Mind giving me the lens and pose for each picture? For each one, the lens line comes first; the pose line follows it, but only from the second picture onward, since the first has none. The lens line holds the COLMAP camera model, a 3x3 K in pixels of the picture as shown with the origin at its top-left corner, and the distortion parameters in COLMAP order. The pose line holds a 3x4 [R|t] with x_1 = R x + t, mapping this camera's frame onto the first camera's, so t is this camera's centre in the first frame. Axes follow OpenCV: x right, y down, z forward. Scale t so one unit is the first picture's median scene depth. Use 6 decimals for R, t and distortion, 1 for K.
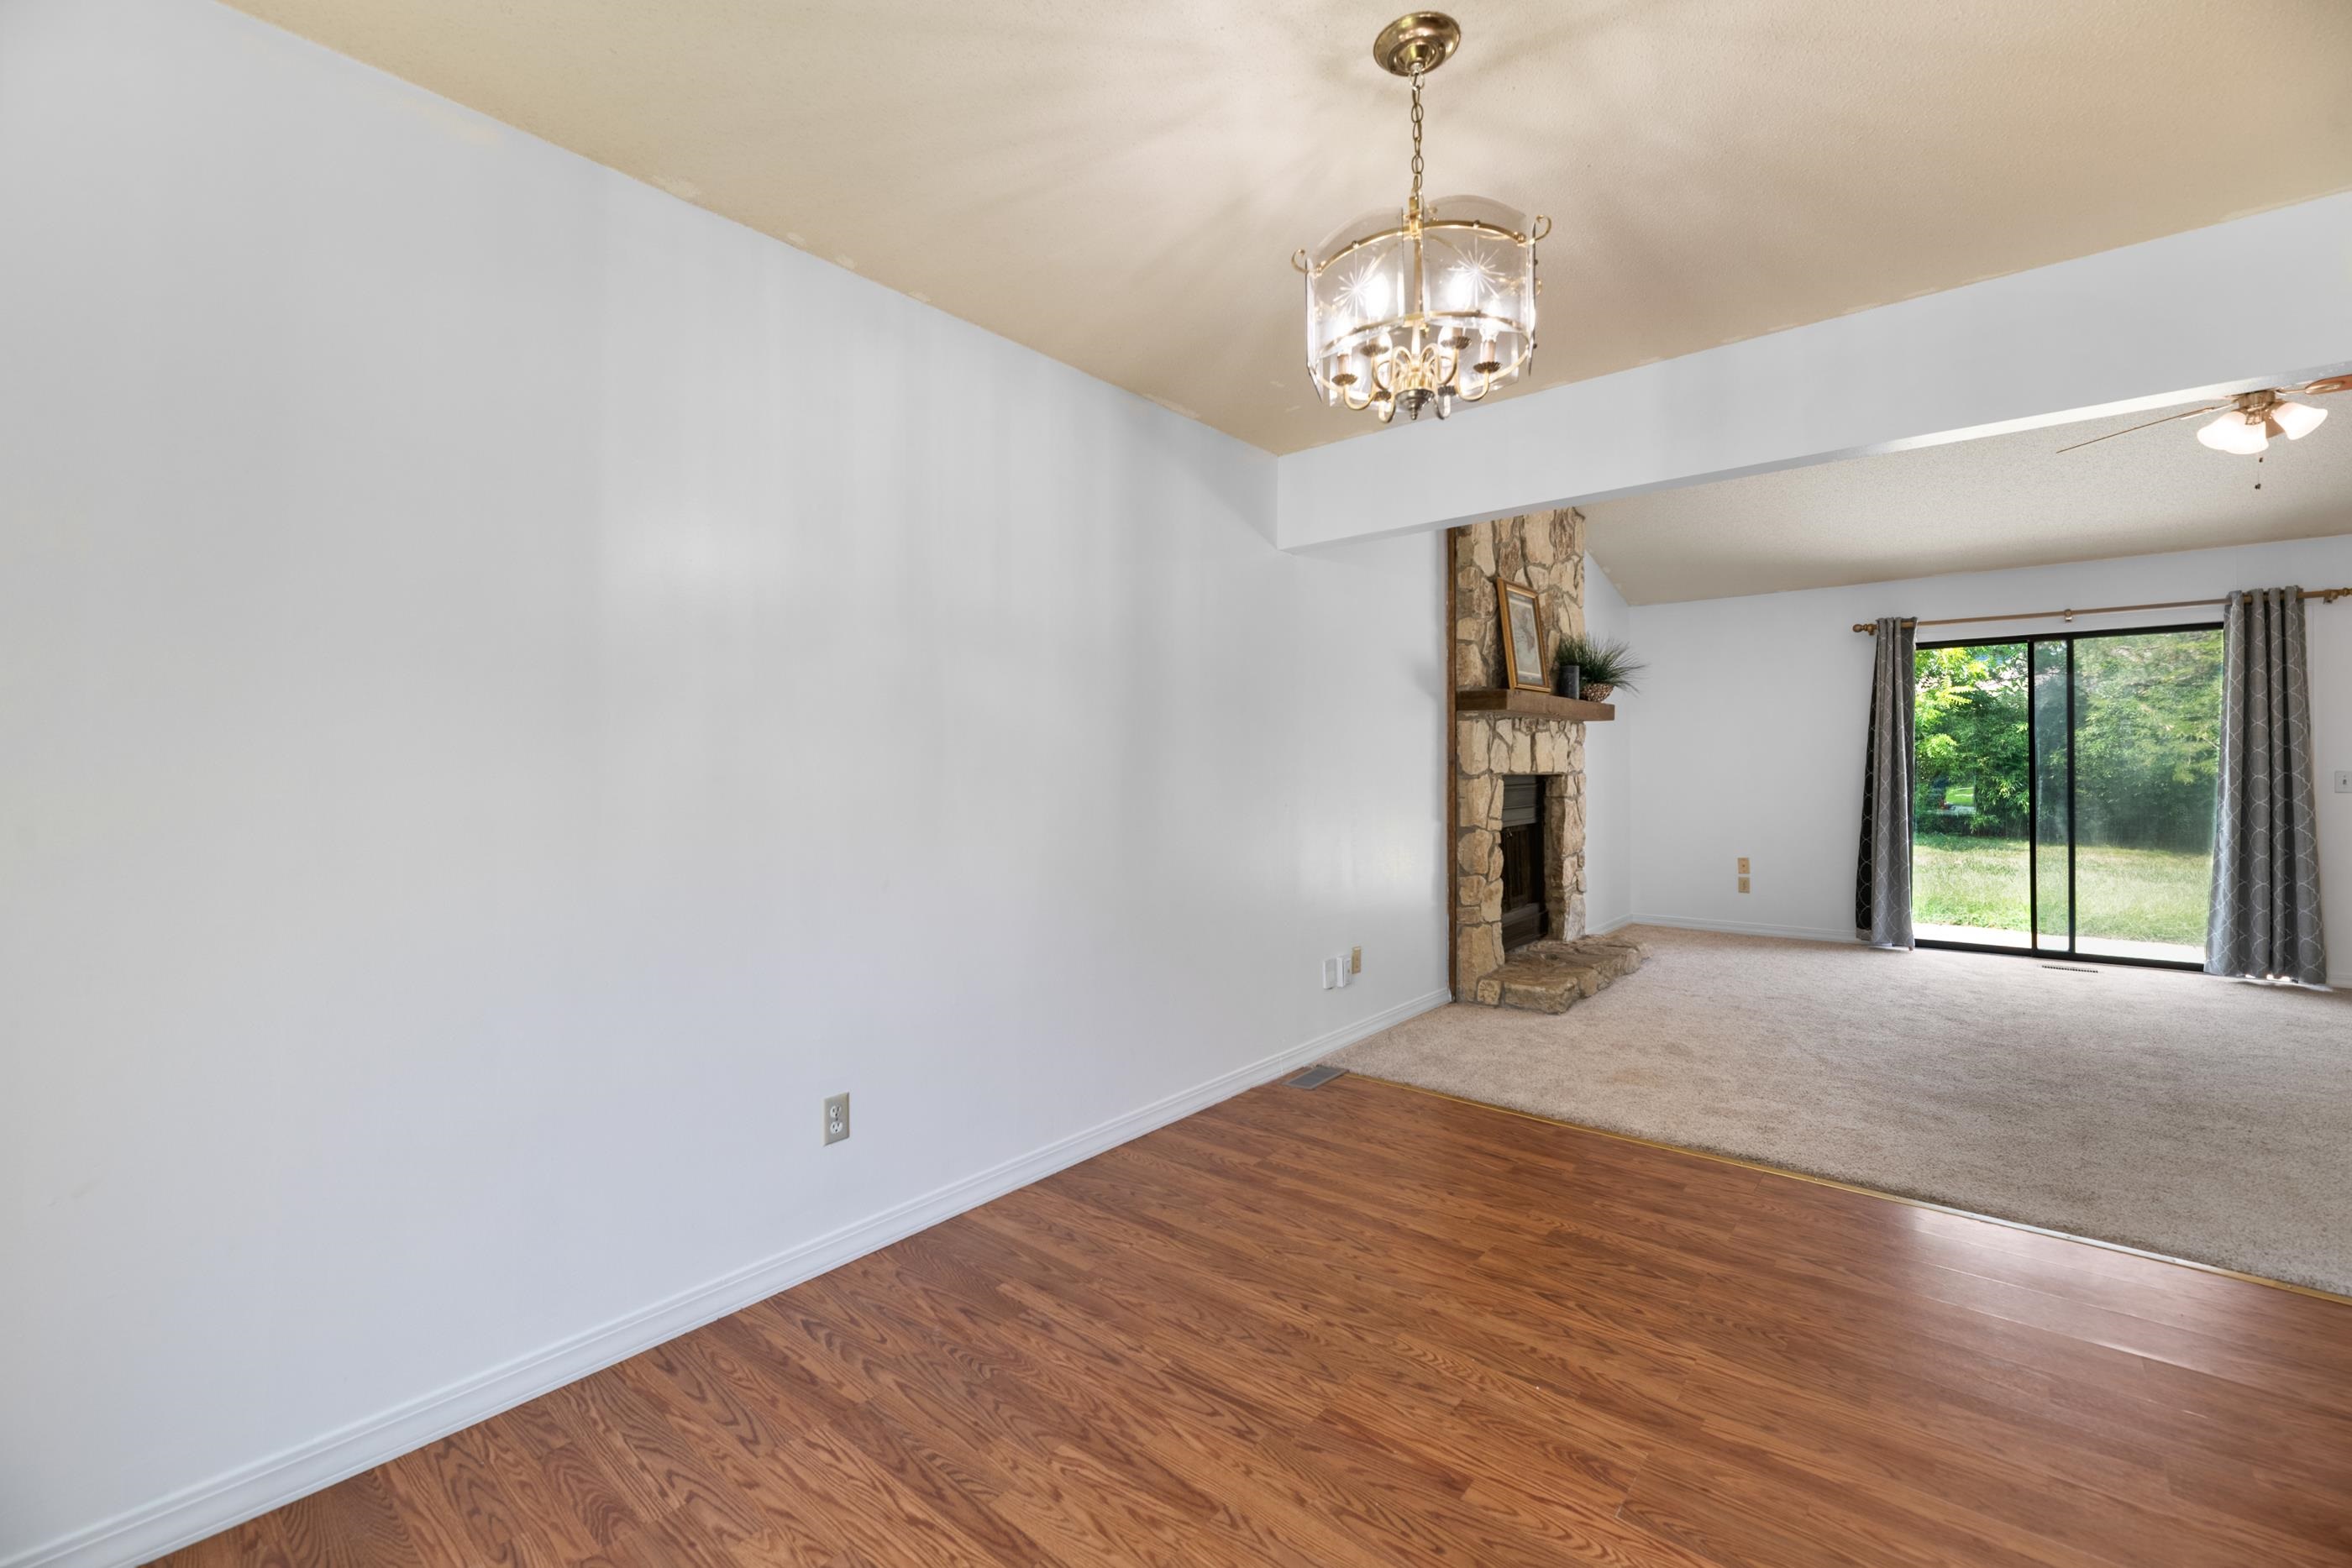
lens RADIAL K [[974.5, 0, 1172.5], [0, 974.5, 772.4], [0, 0, 1]] dist [-0.005465, -0.001720]
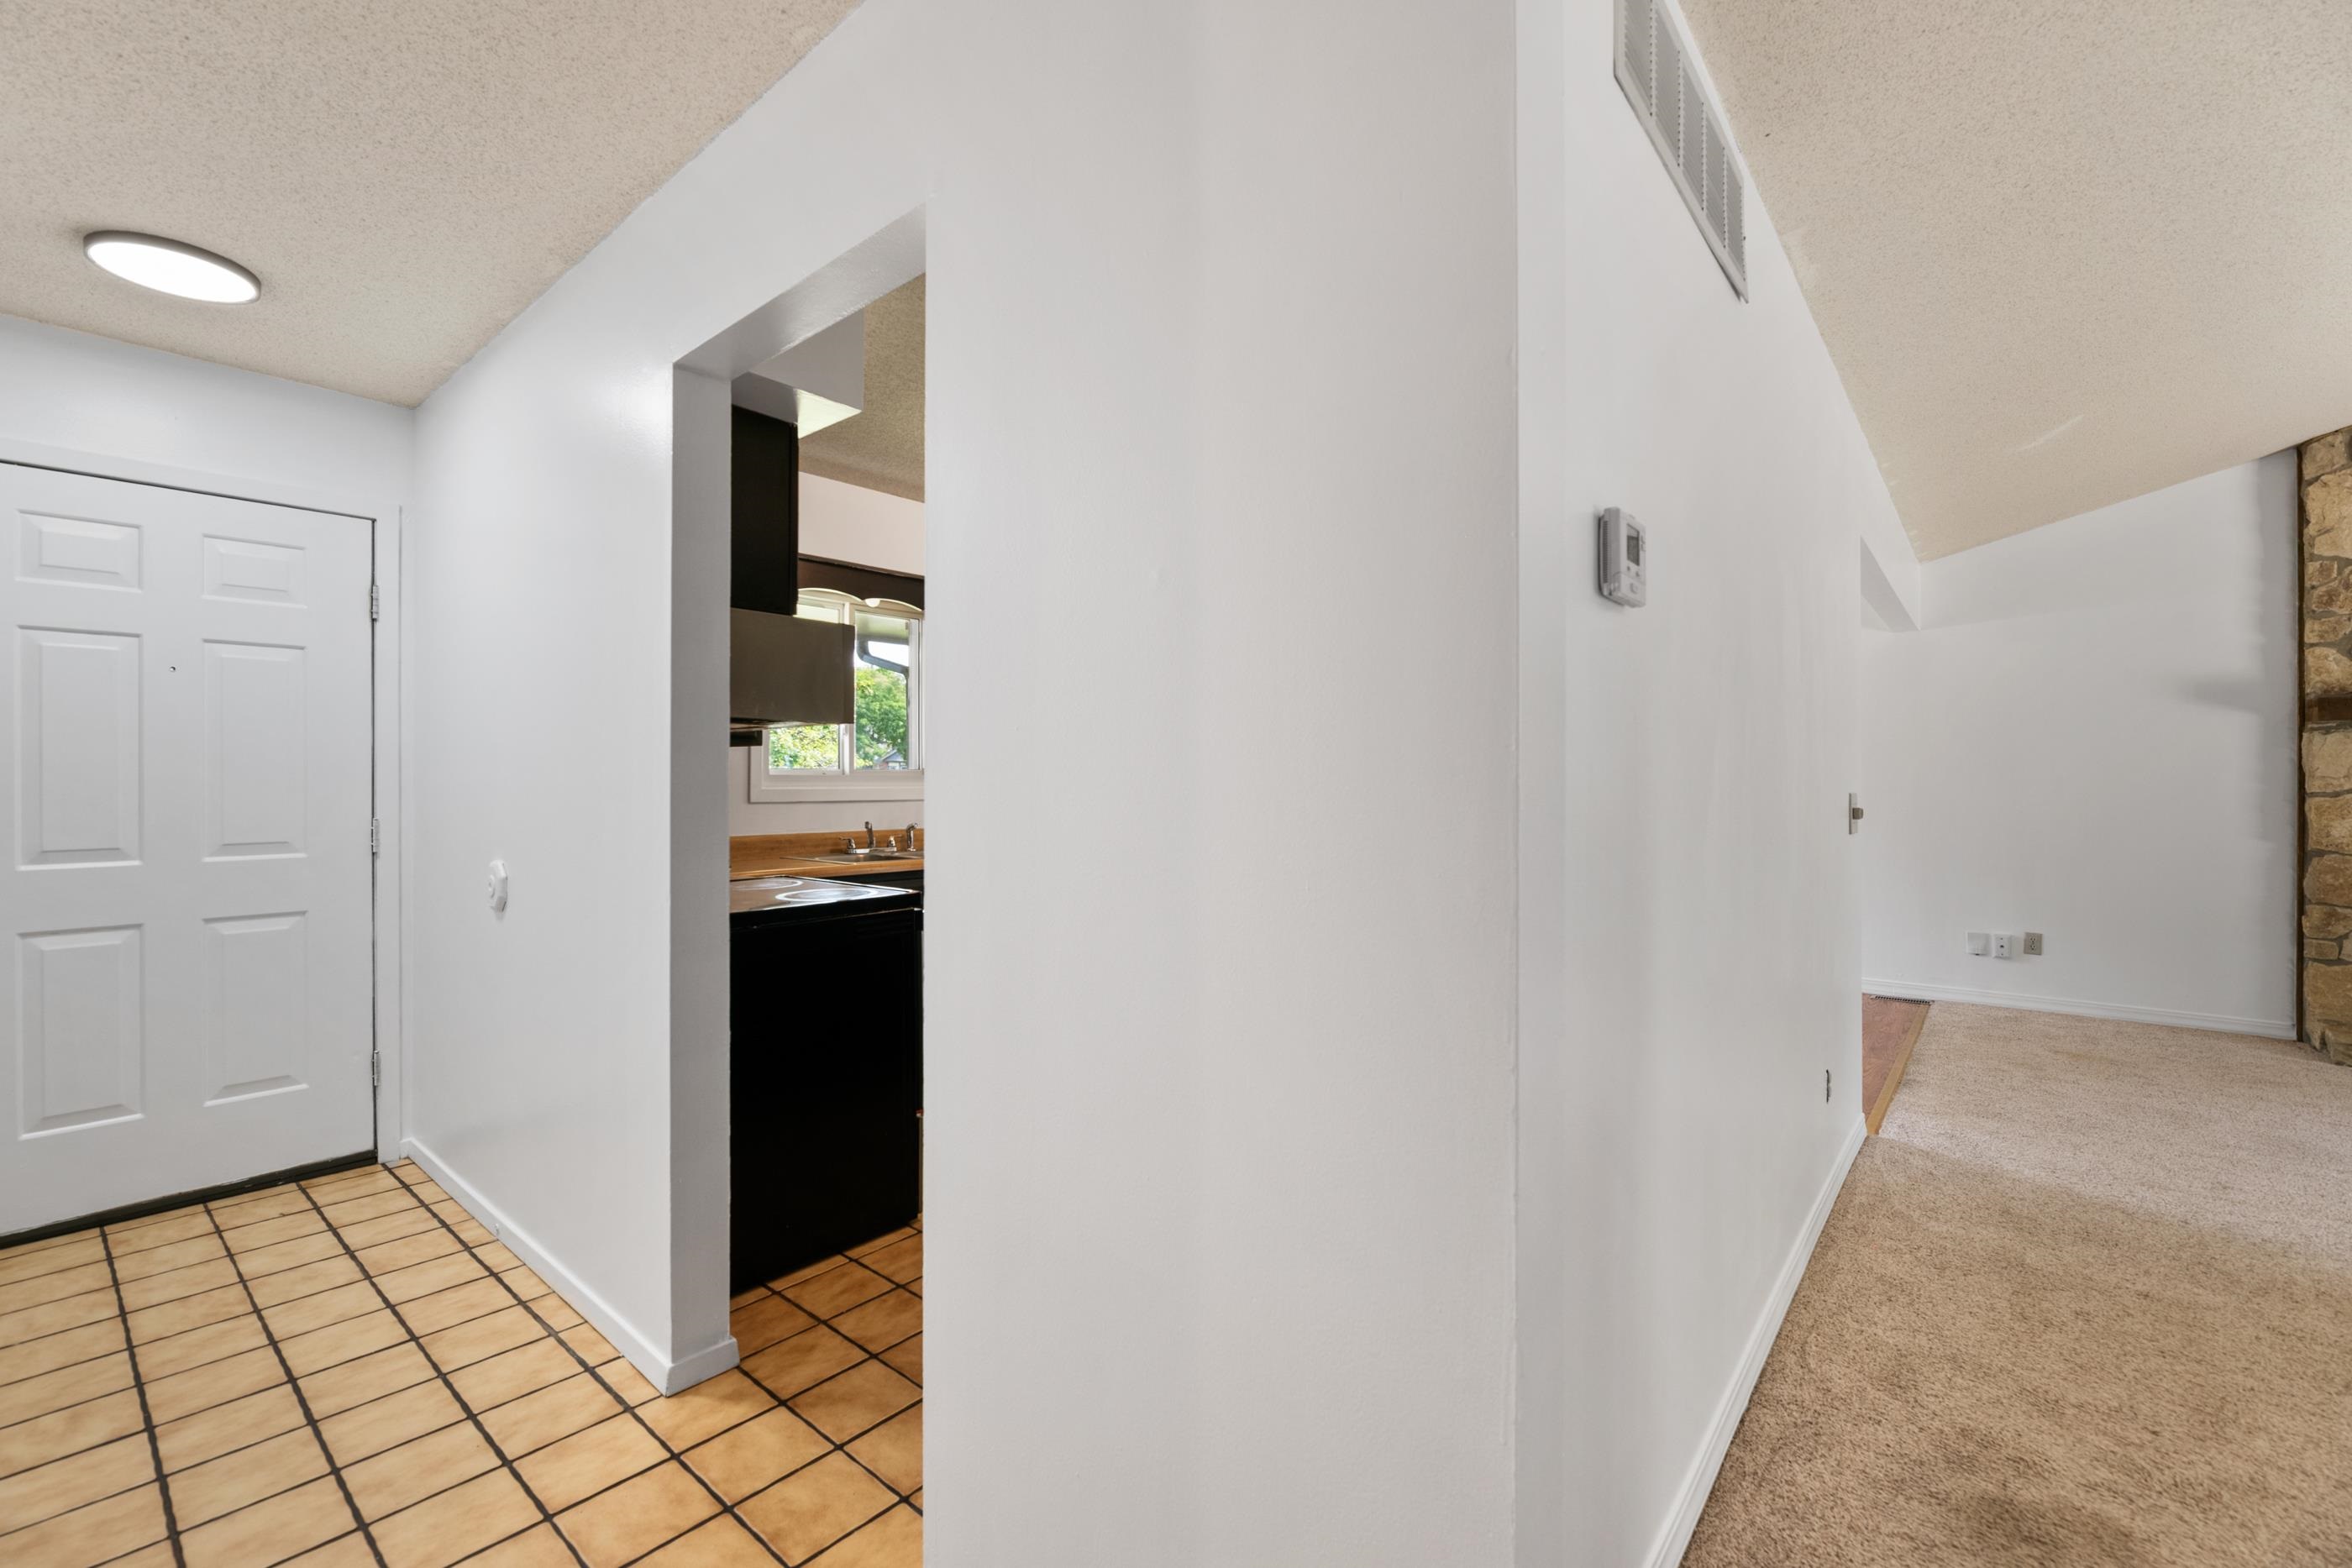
lens RADIAL K [[974.5, 0, 1186.6], [0, 974.5, 782.9], [0, 0, 1]] dist [-0.005465, -0.001720]
pose [[0.003163, 0.004673, -0.999984, 2.130689], [-0.003998, 0.999981, 0.004661, -0.011156], [0.999987, 0.003983, 0.003182, -0.080293]]
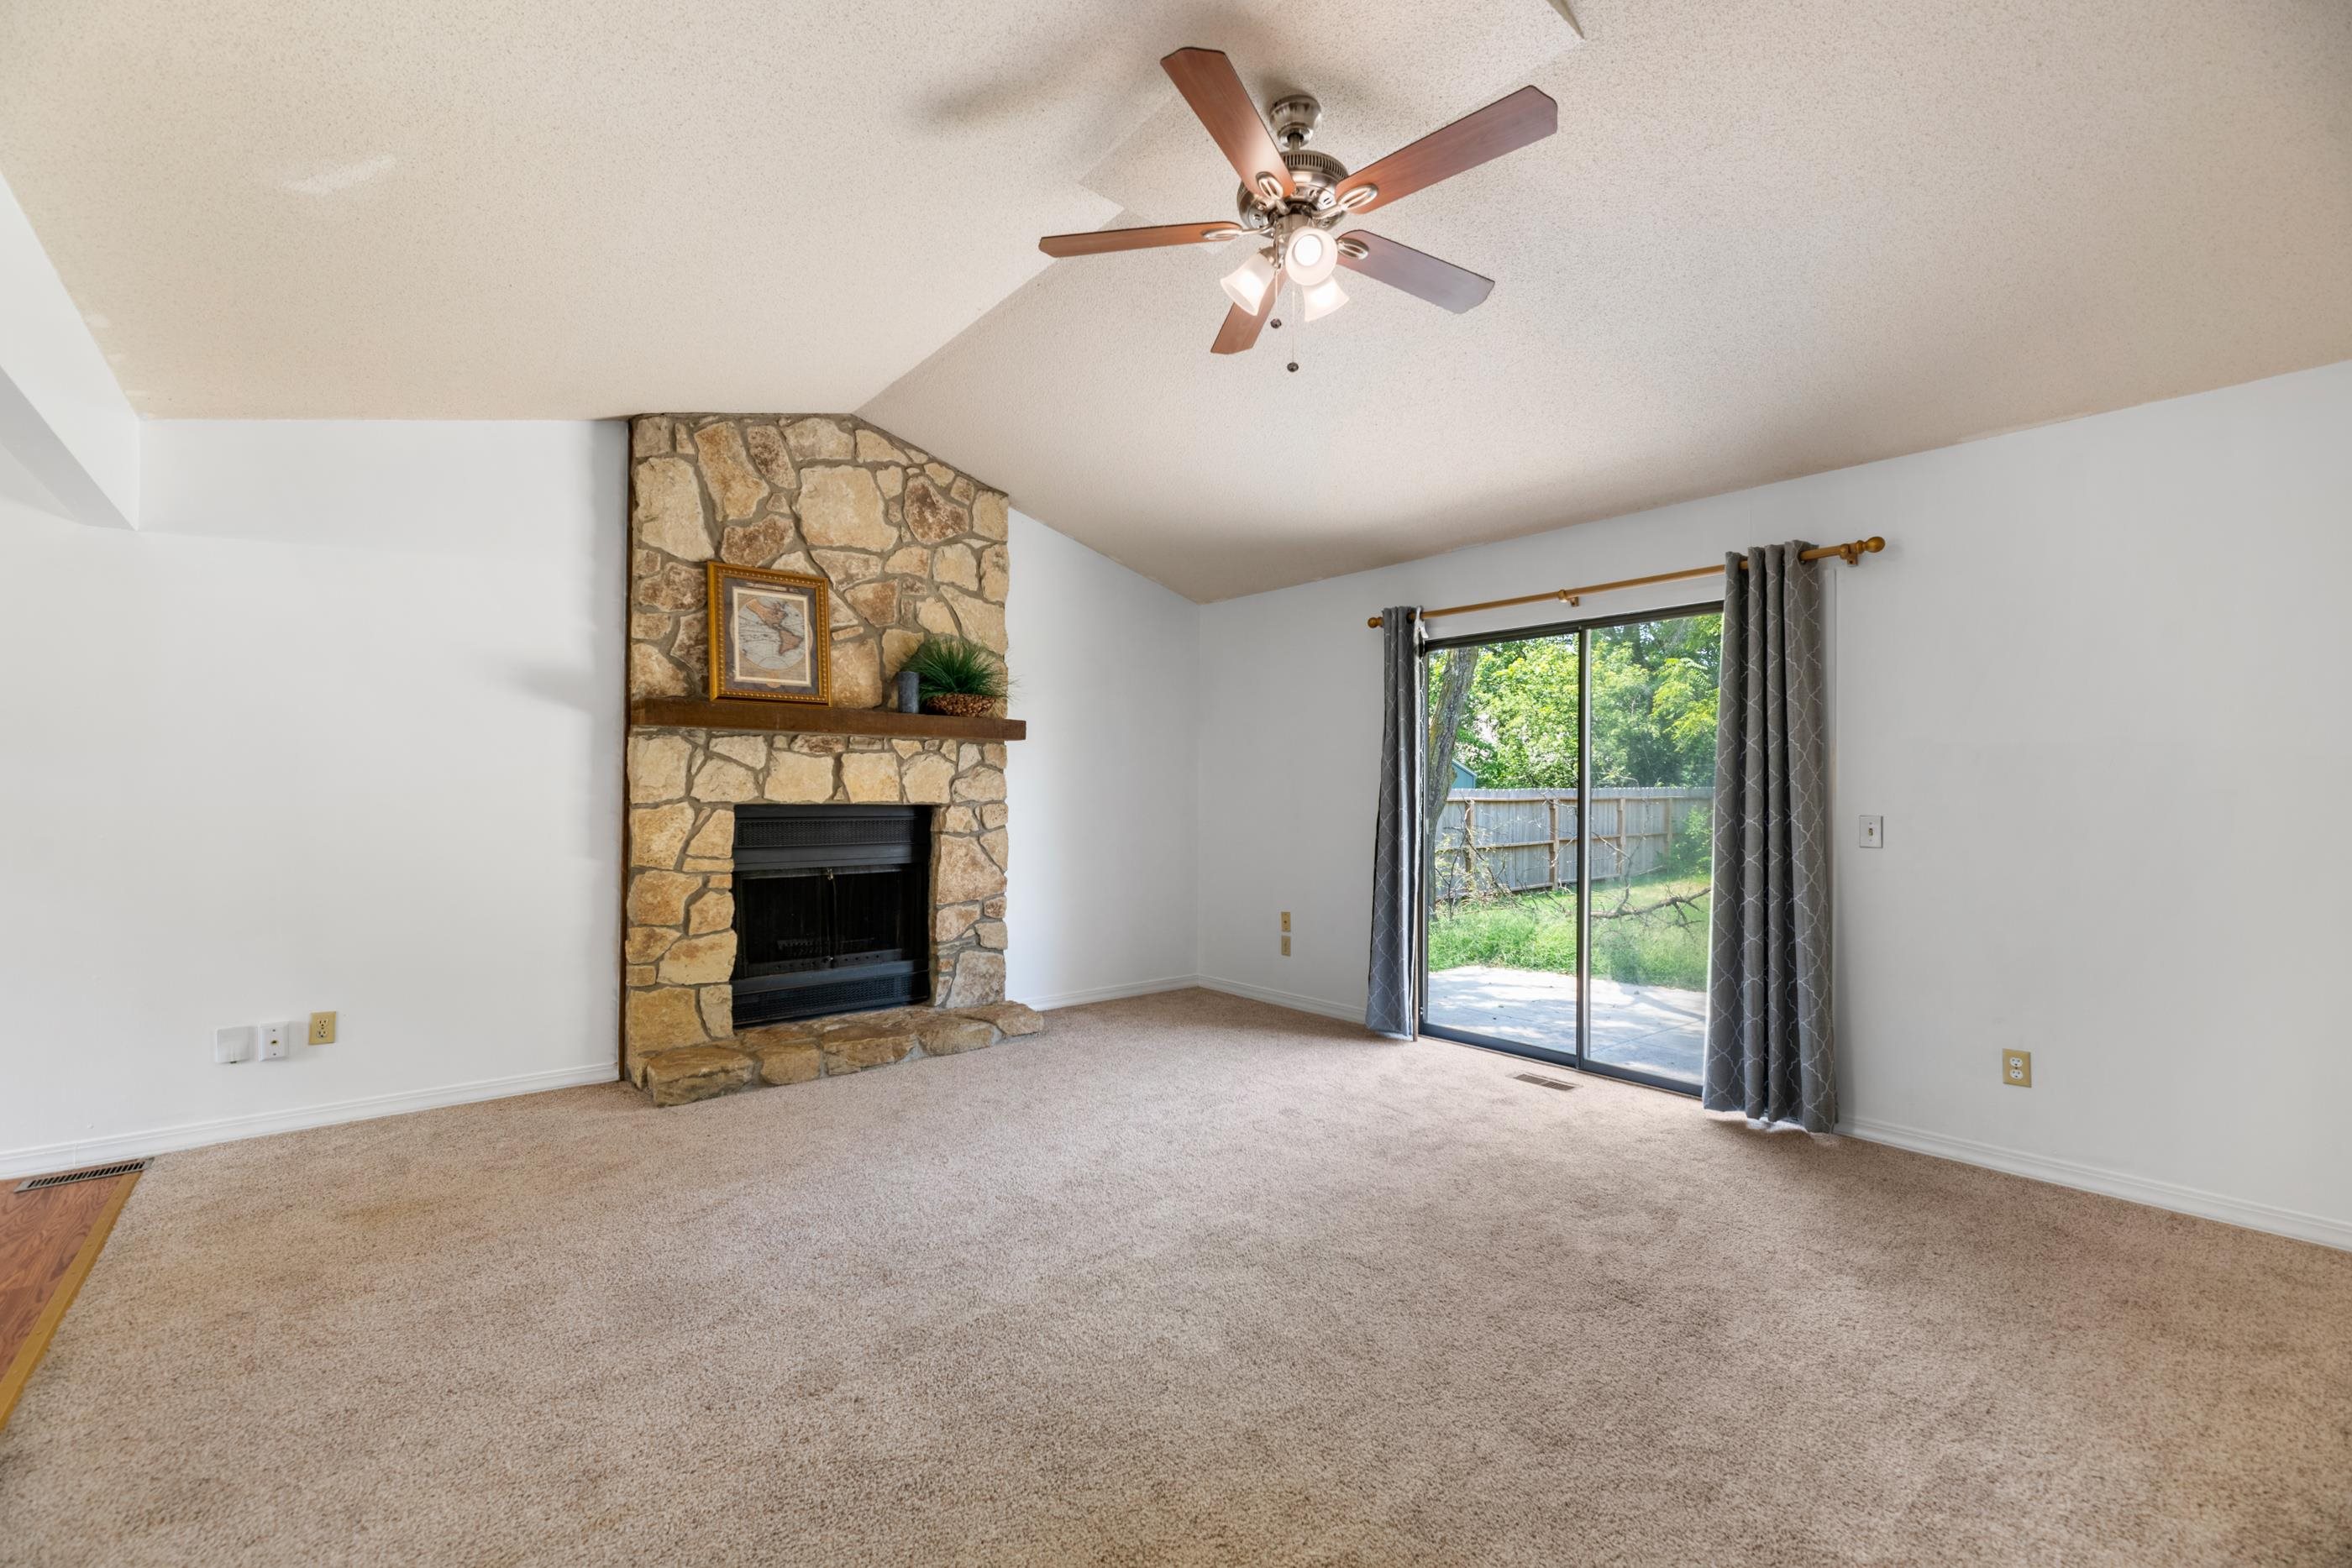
lens RADIAL K [[974.5, 0, 1174.8], [0, 974.5, 783.8], [0, 0, 1]] dist [-0.005465, -0.001720]
pose [[0.986700, 0.011108, -0.162171, 1.573953], [-0.013296, 0.999835, -0.012412, -0.017247], [0.162007, 0.014403, 0.986685, 0.479811]]
